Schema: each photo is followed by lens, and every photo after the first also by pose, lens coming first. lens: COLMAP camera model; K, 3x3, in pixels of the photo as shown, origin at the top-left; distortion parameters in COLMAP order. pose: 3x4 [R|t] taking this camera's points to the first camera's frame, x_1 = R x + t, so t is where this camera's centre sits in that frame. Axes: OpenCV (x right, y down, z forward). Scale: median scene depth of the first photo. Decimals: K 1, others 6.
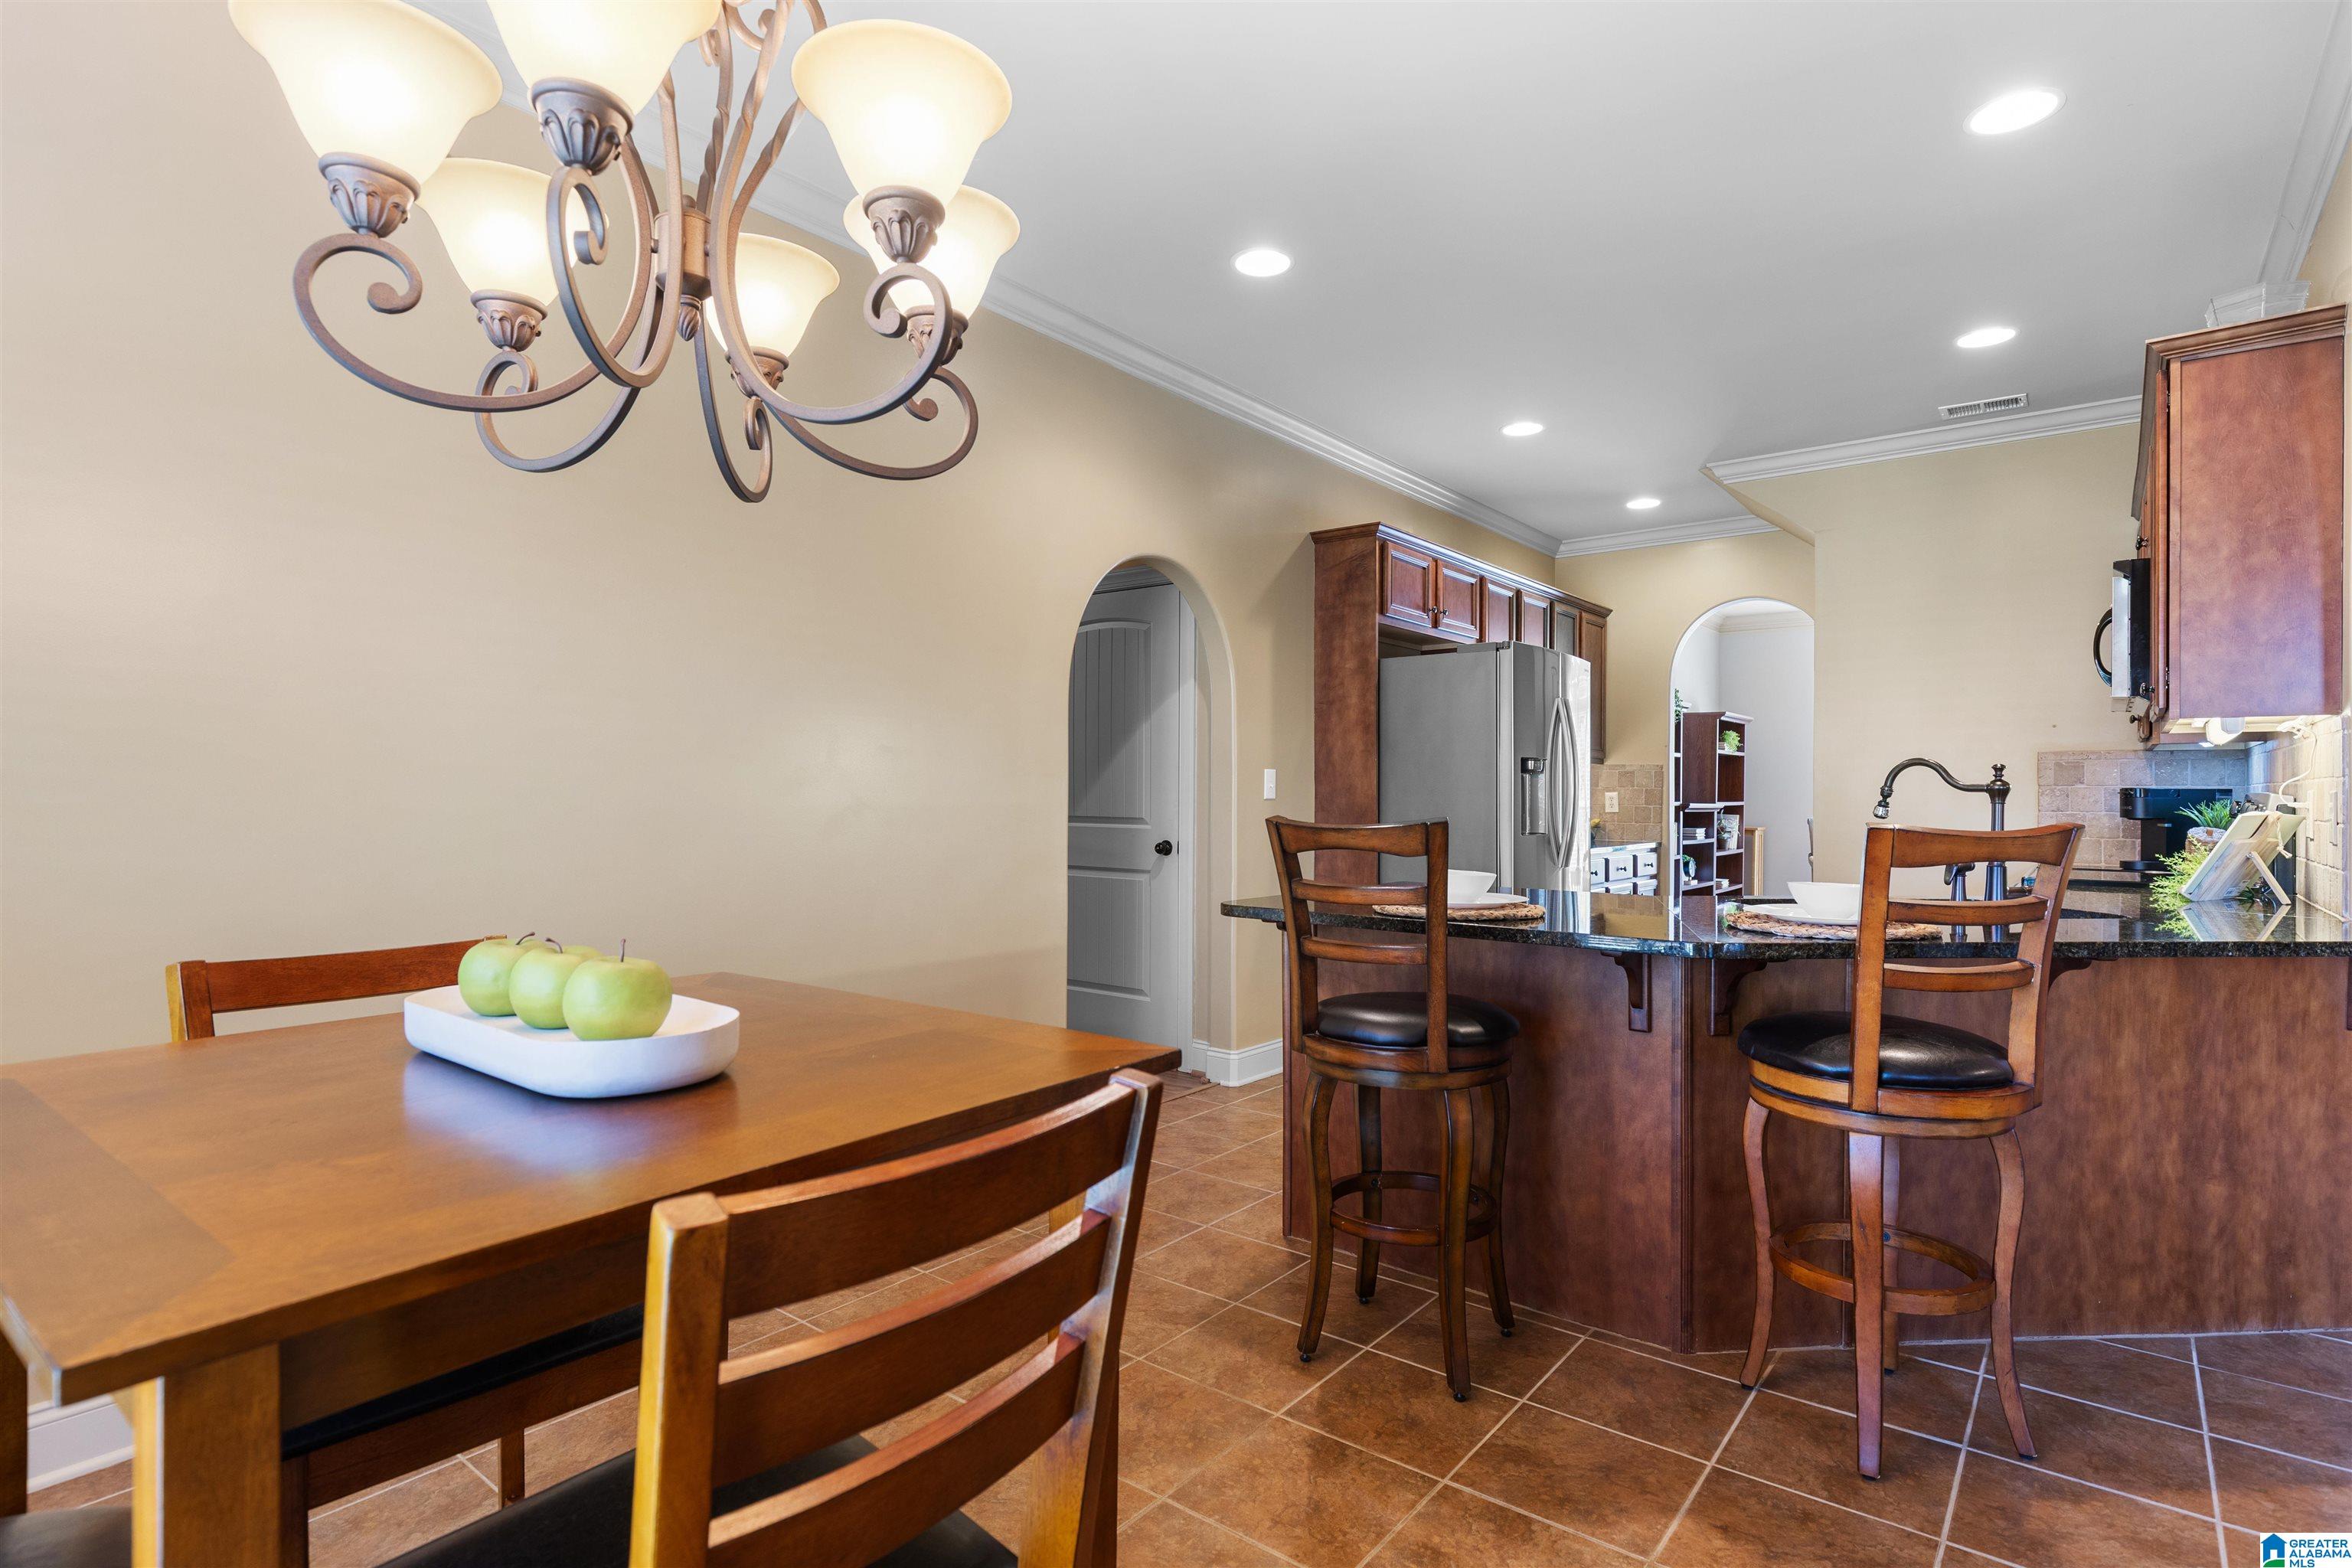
lens RADIAL K [[1174.3, 0, 1181.0], [0, 1174.3, 796.6], [0, 0, 1]] dist [-0.004550, -0.000611]
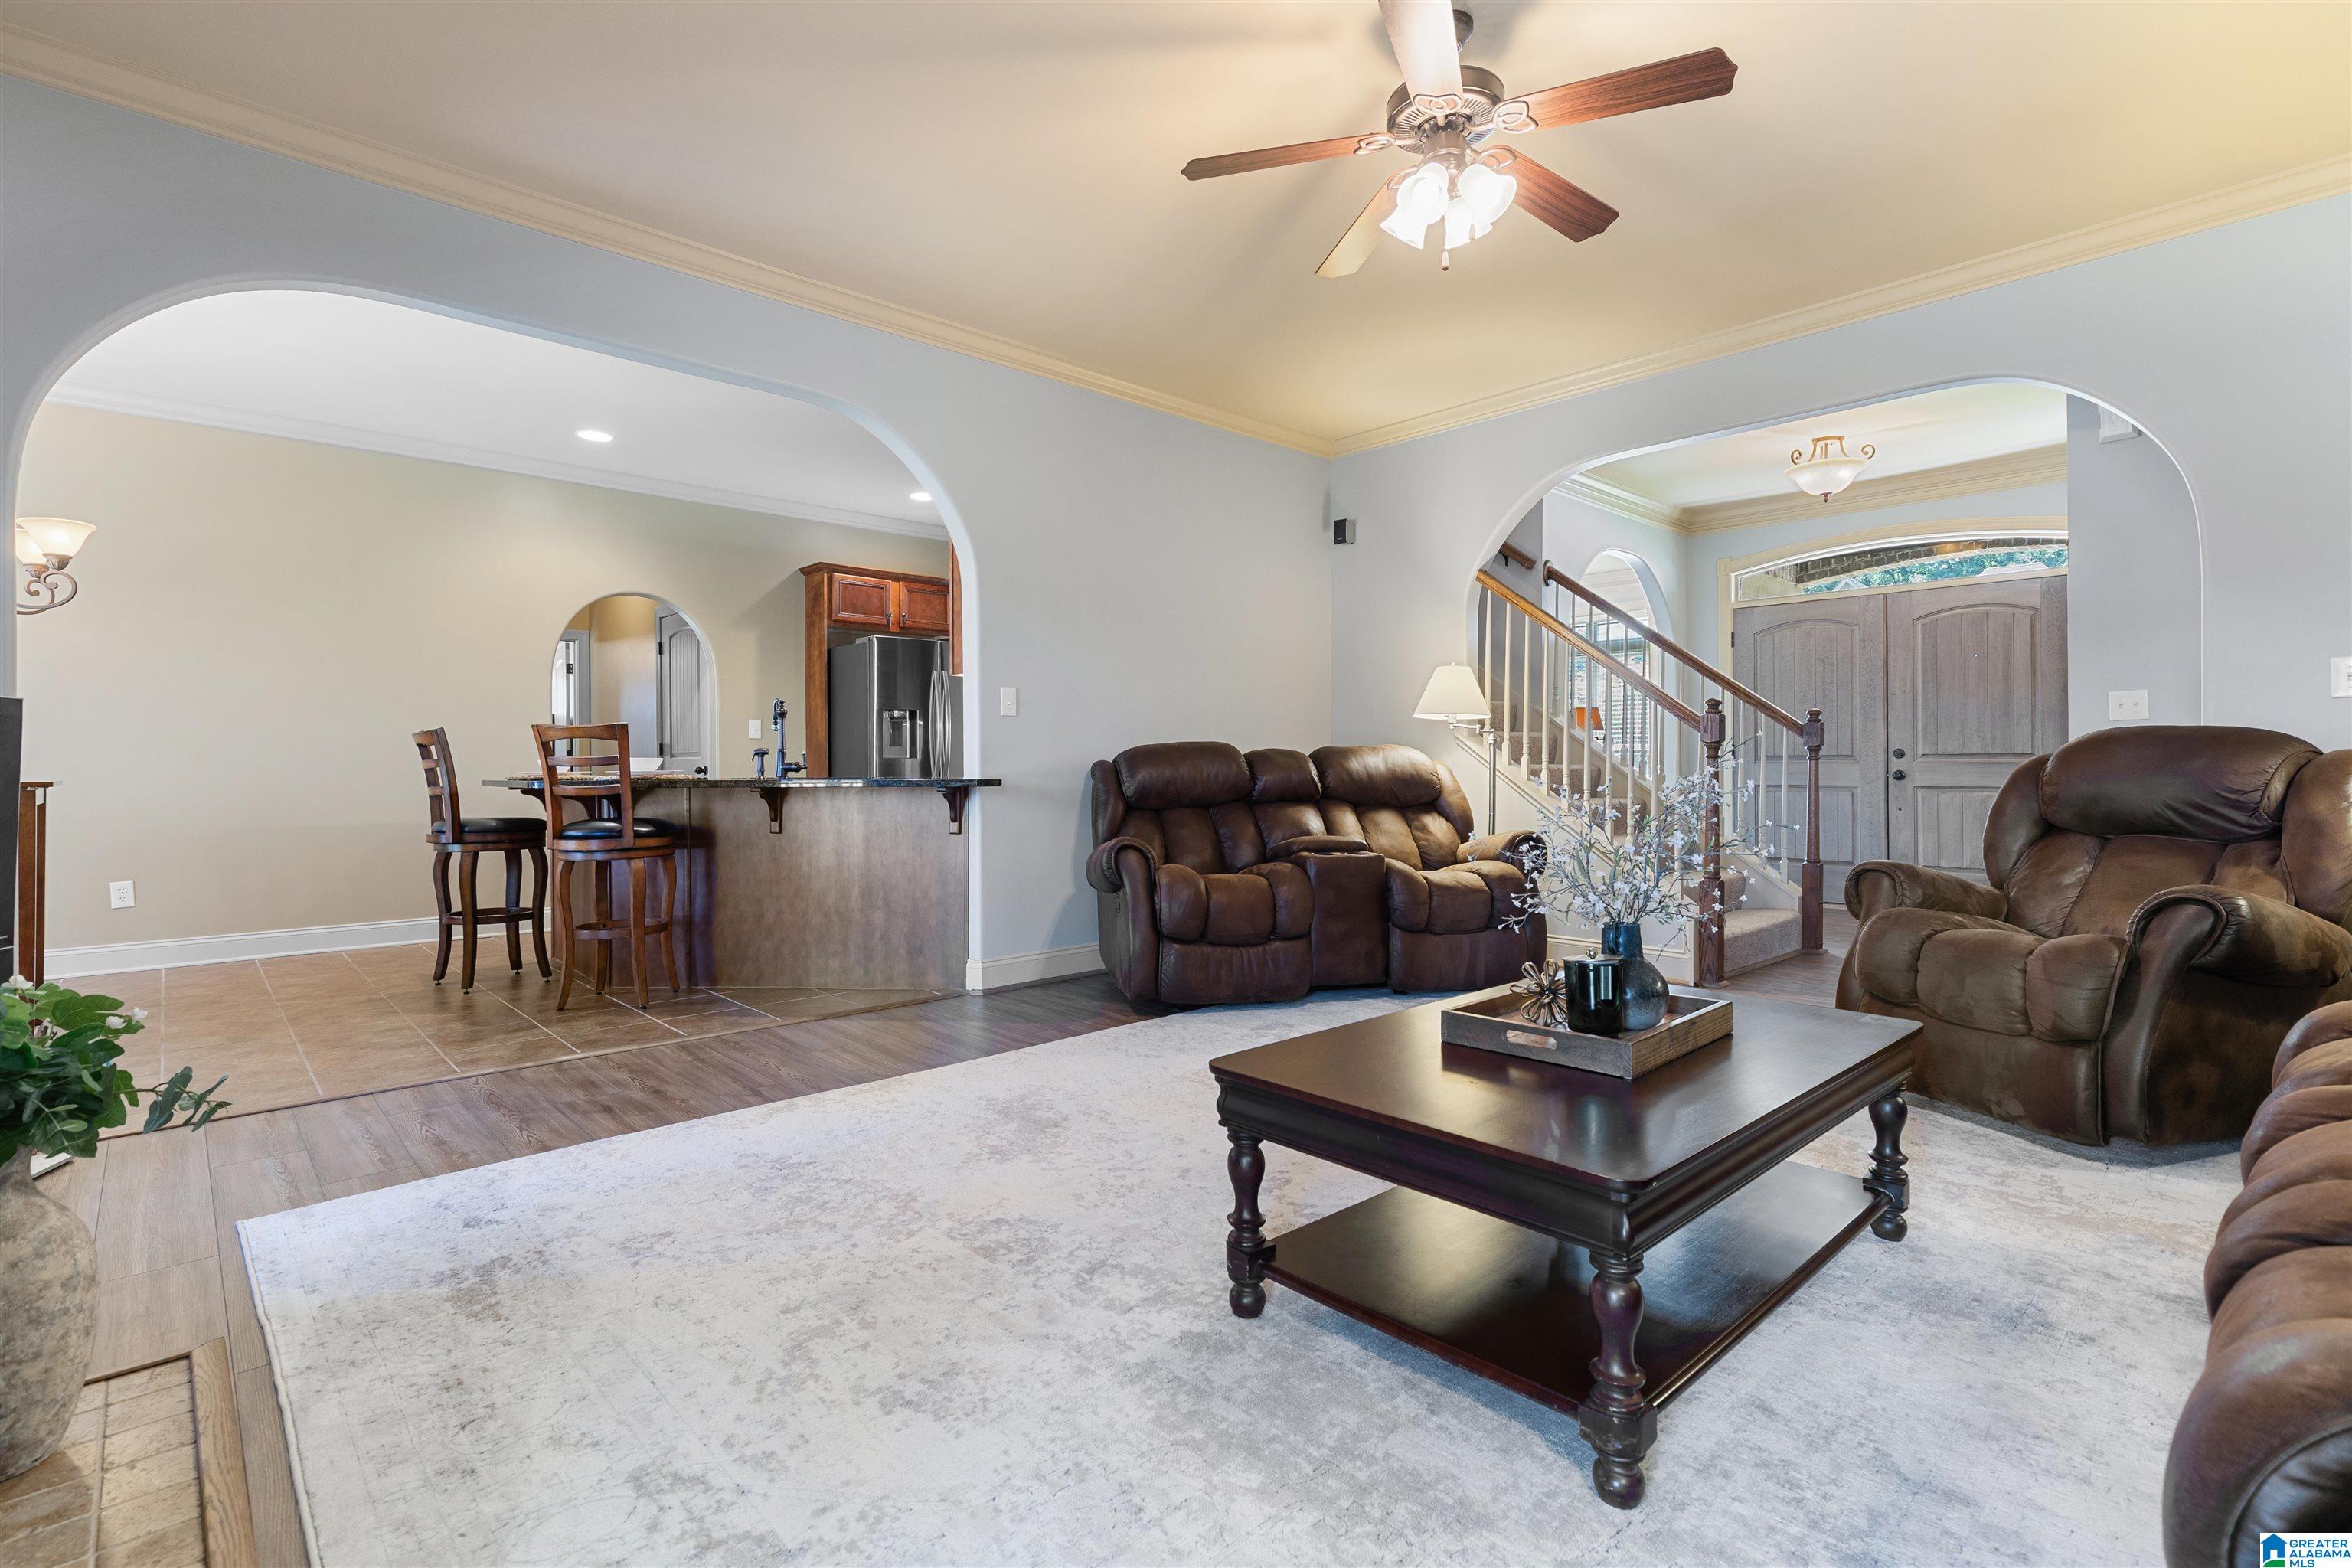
lens RADIAL K [[1078.0, 0, 1158.5], [0, 1078.0, 774.5], [0, 0, 1]] dist [0.000864, -0.000342]
pose [[0.985554, -0.013902, -0.168789, 1.651290], [0.015682, 0.999835, 0.009219, 0.092385], [0.168633, -0.011733, 0.985609, -0.692129]]
